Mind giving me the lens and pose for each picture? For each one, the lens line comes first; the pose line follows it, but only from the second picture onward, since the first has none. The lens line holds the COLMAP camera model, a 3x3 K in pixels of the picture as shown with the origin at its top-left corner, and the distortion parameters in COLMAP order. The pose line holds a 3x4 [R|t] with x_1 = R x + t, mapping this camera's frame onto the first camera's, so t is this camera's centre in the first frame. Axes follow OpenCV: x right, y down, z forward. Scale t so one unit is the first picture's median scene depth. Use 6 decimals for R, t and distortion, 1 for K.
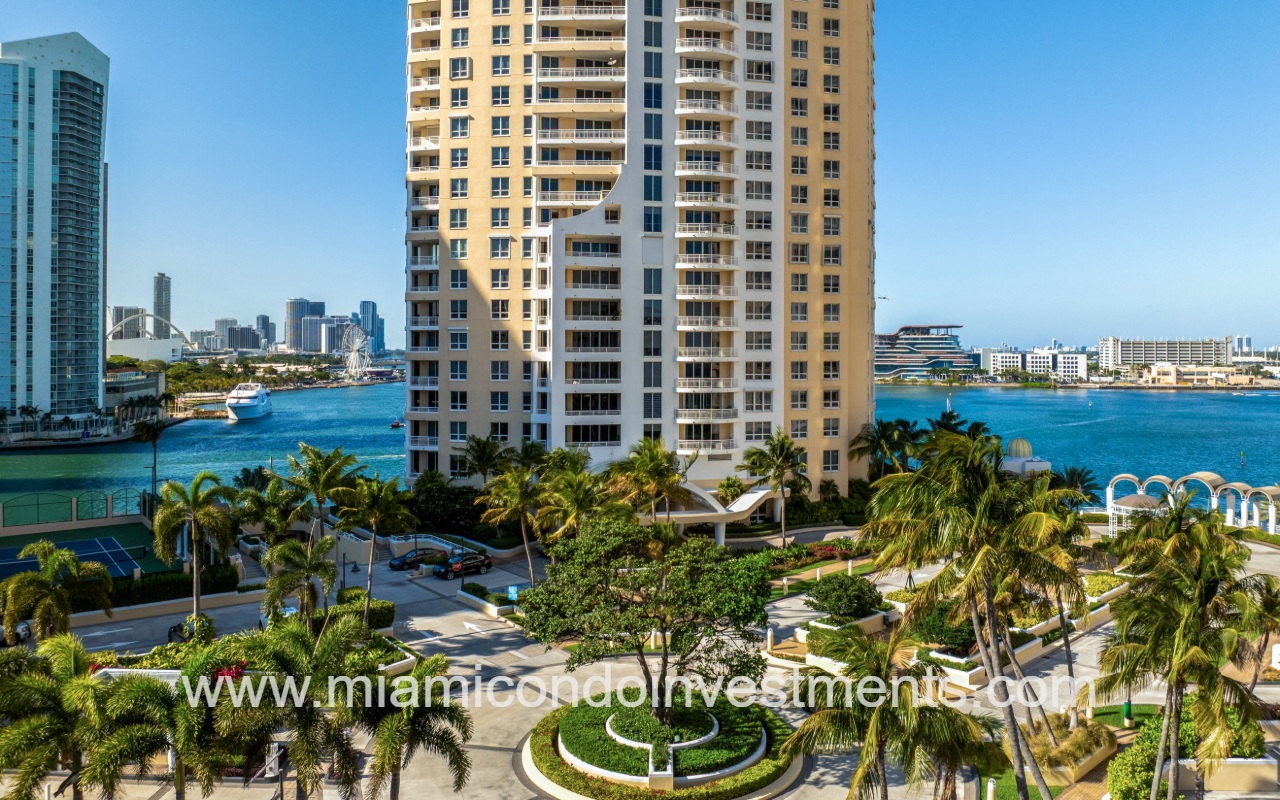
lens RADIAL K [[977.6, 0, 662.7], [0, 977.6, 351.2], [0, 0, 1]] dist [-0.020292, -0.014808]
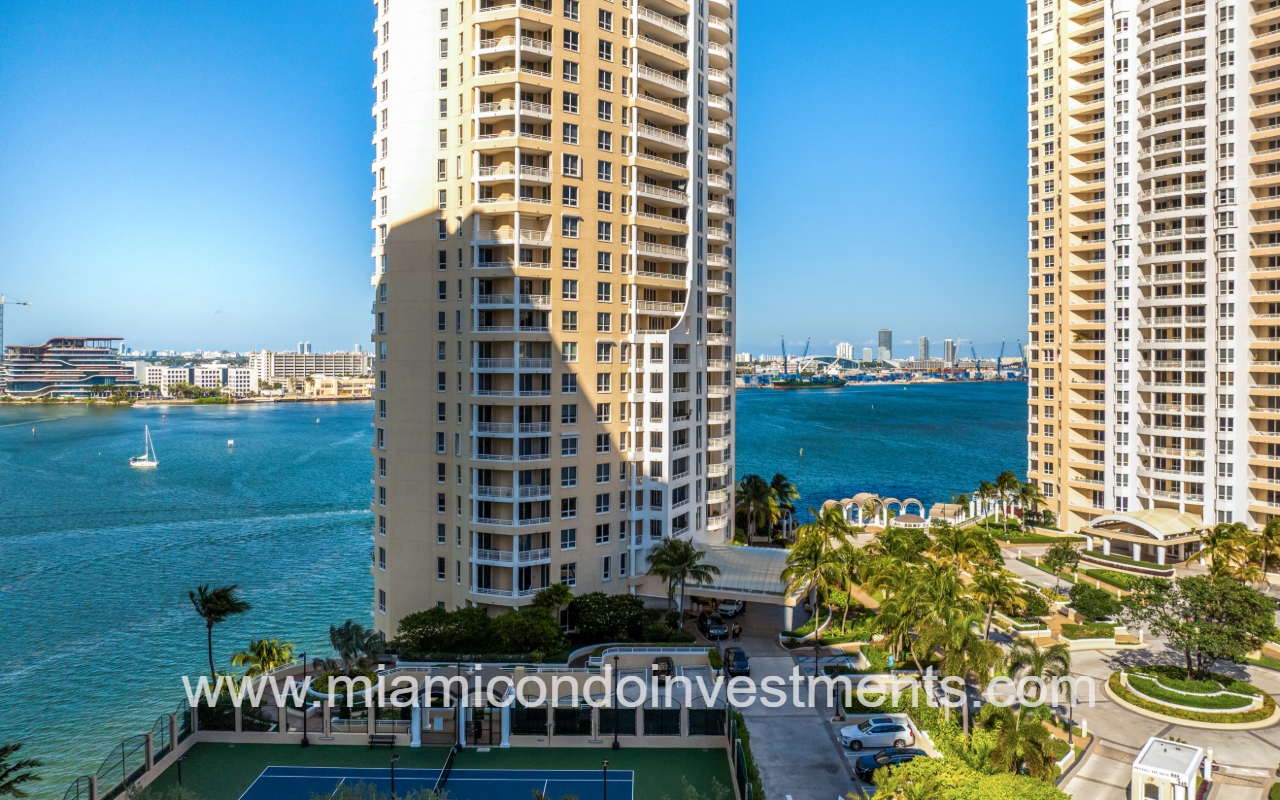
lens RADIAL K [[948.9, 0, 665.8], [0, 948.9, 372.3], [0, 0, 1]] dist [-0.042583, 0.013970]
pose [[0.610785, -0.011228, 0.791717, -0.894035], [-0.002768, 0.999863, 0.016316, -0.099713], [-0.791792, -0.012157, 0.610670, 0.346859]]
